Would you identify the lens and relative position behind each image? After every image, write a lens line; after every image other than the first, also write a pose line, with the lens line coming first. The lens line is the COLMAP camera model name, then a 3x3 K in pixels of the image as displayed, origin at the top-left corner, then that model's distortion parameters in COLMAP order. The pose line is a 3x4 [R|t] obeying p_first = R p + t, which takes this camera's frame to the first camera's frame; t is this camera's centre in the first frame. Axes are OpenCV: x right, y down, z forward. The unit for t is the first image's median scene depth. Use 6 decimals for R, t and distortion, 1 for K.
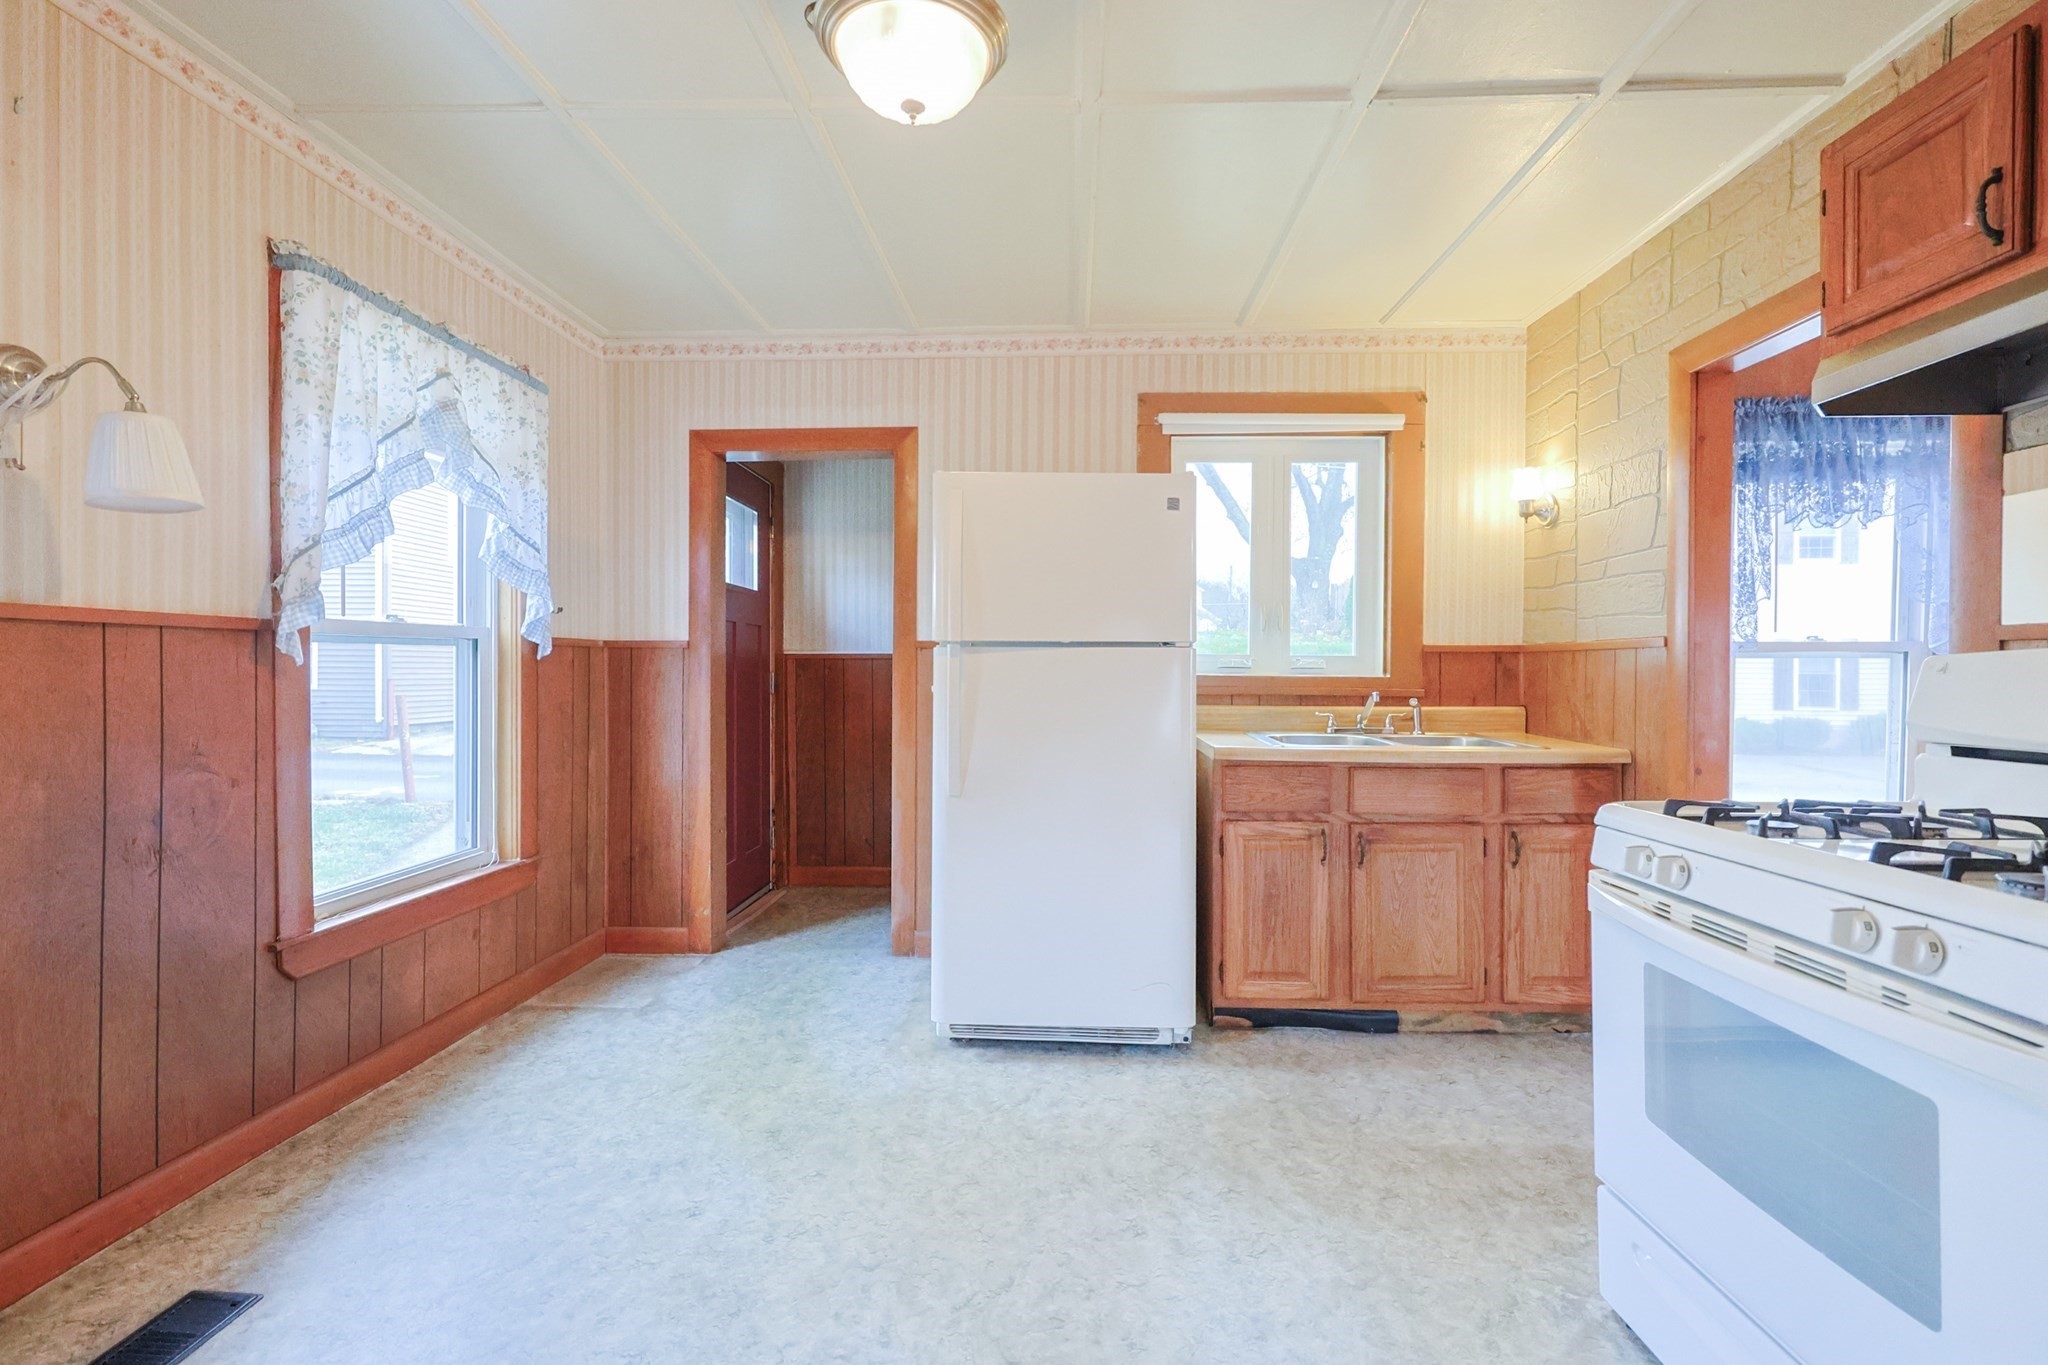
lens RADIAL K [[867.2, 0, 1033.3], [0, 867.2, 670.5], [0, 0, 1]] dist [-0.002070, 0.000116]
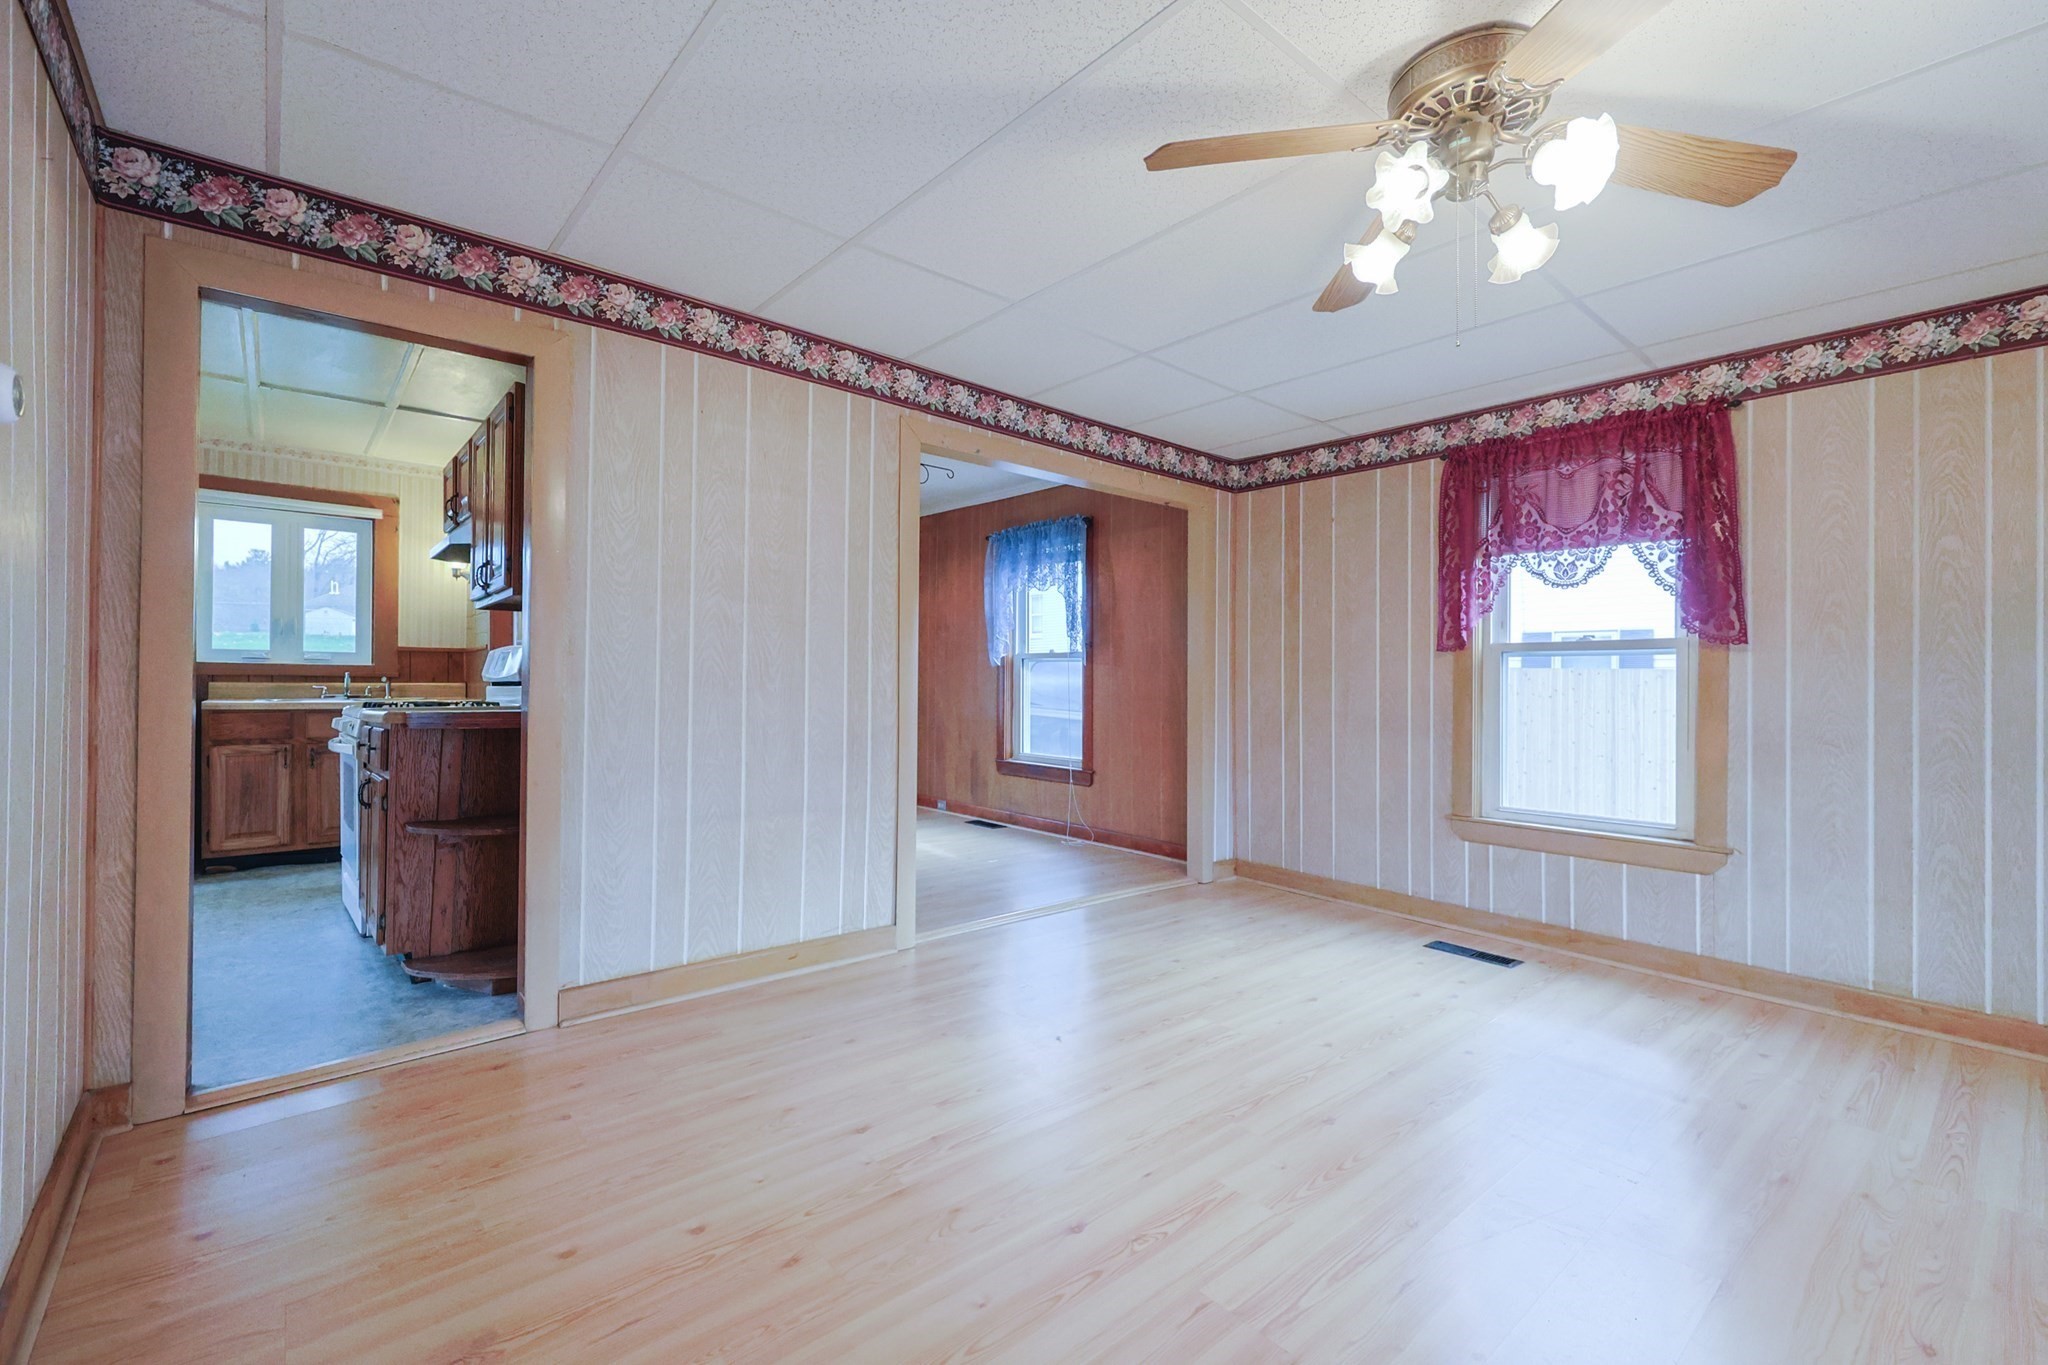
lens RADIAL K [[867.4, 0, 1024.0], [0, 867.4, 682.5], [0, 0, 1]] dist [-0.007075, 0.000406]
pose [[0.733708, 0.001047, 0.679464, 0.236288], [-0.000871, 0.999999, -0.000600, 0.047746], [-0.679464, -0.000151, 0.733709, -1.271583]]
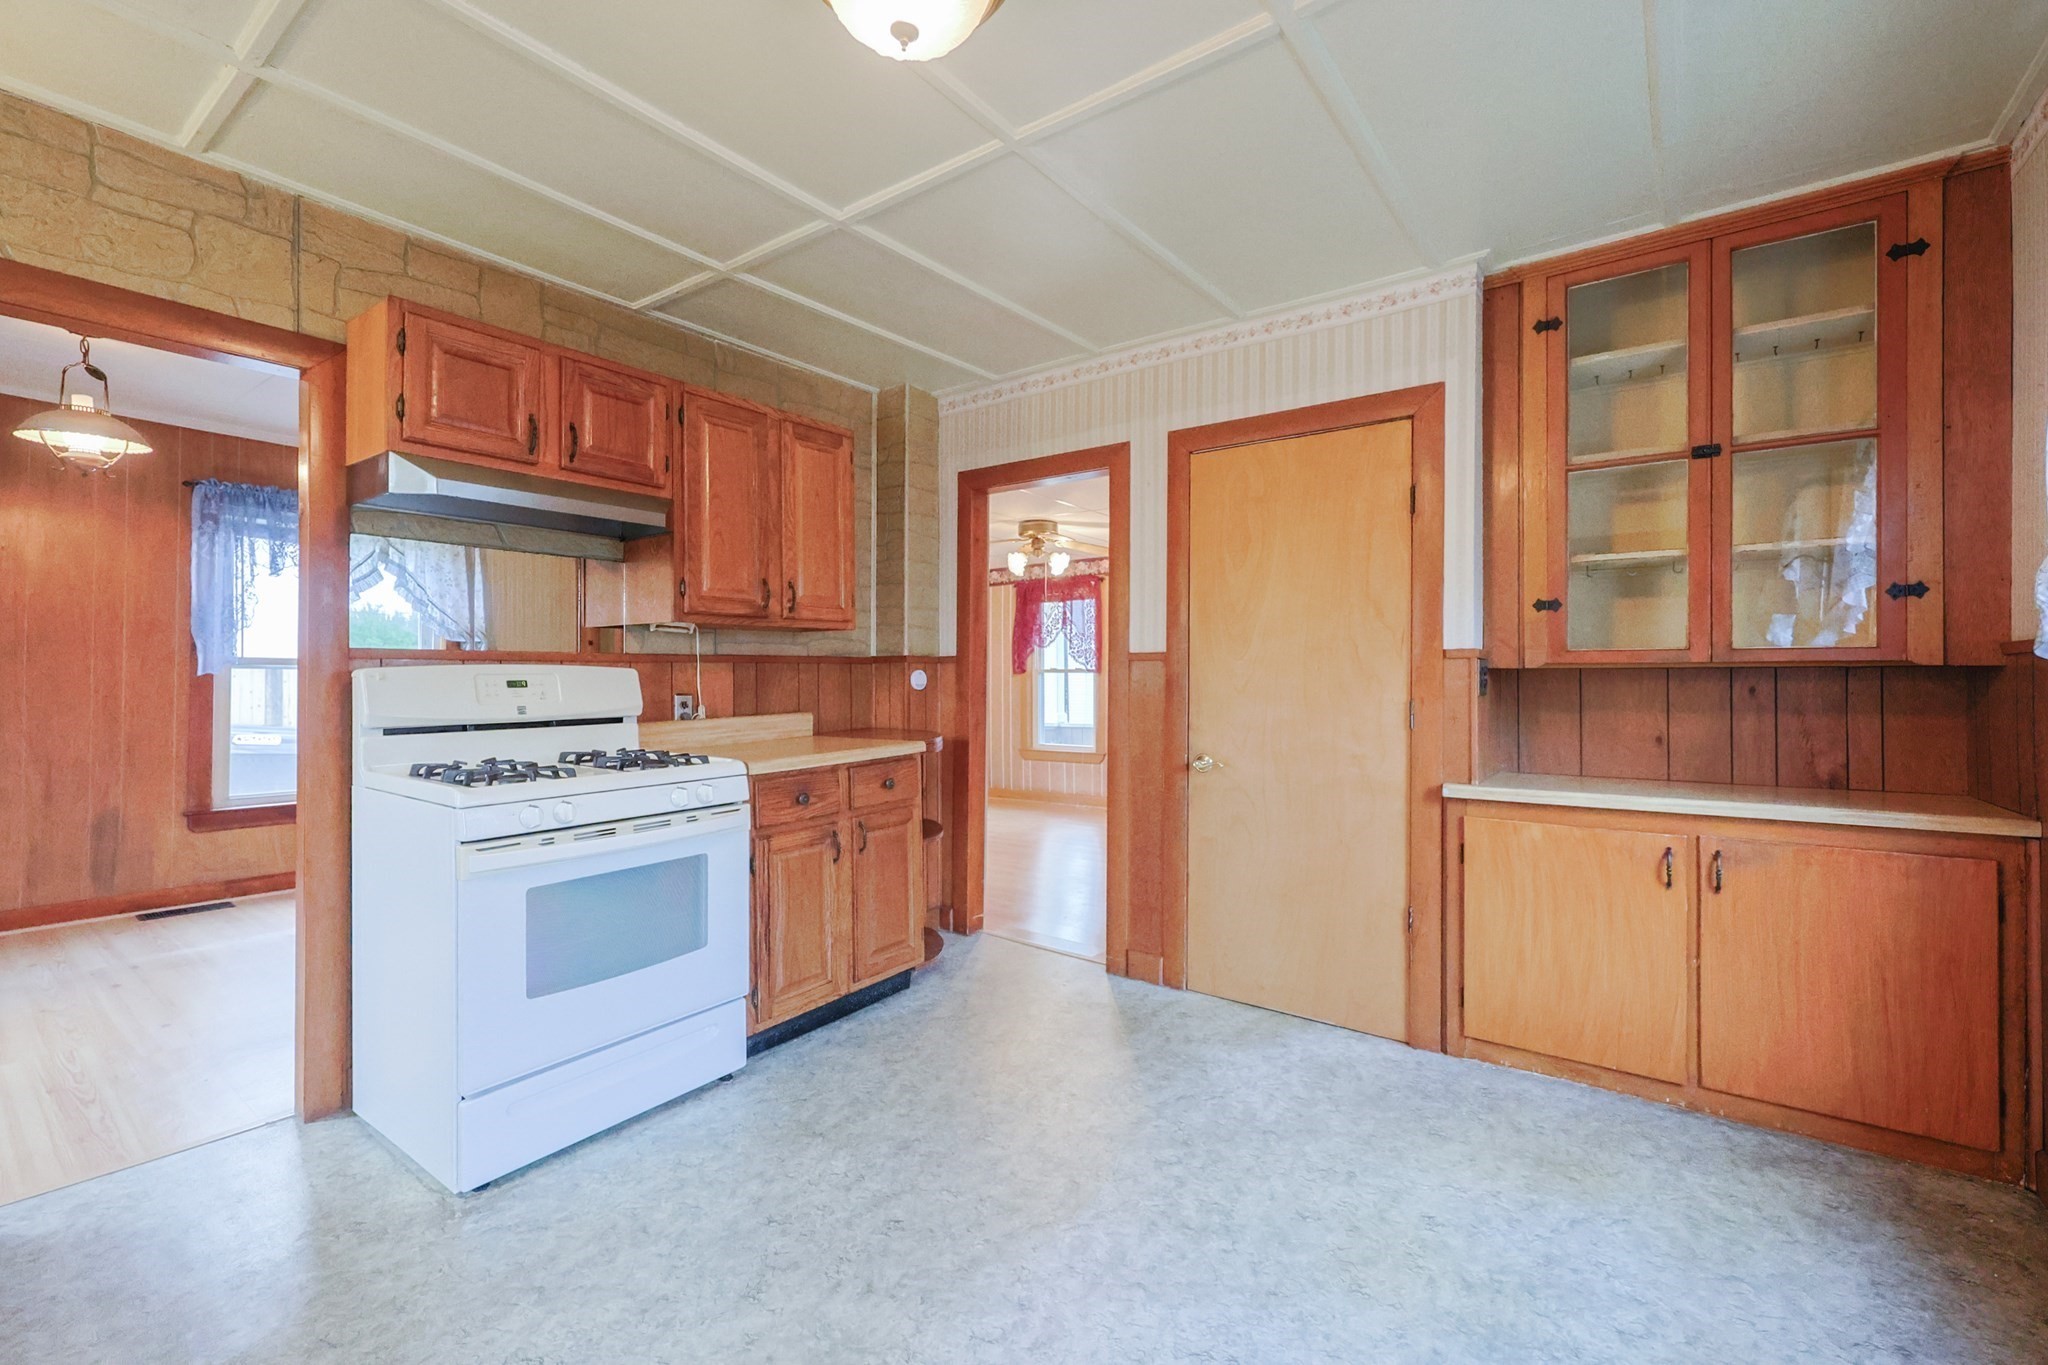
lens RADIAL K [[878.4, 0, 1019.9], [0, 878.4, 672.2], [0, 0, 1]] dist [-0.000825, -0.000387]
pose [[-0.827765, -0.005170, 0.561051, -0.396634], [-0.005558, 0.999984, 0.001014, -0.009583], [-0.561047, -0.002279, -0.827781, 0.915943]]
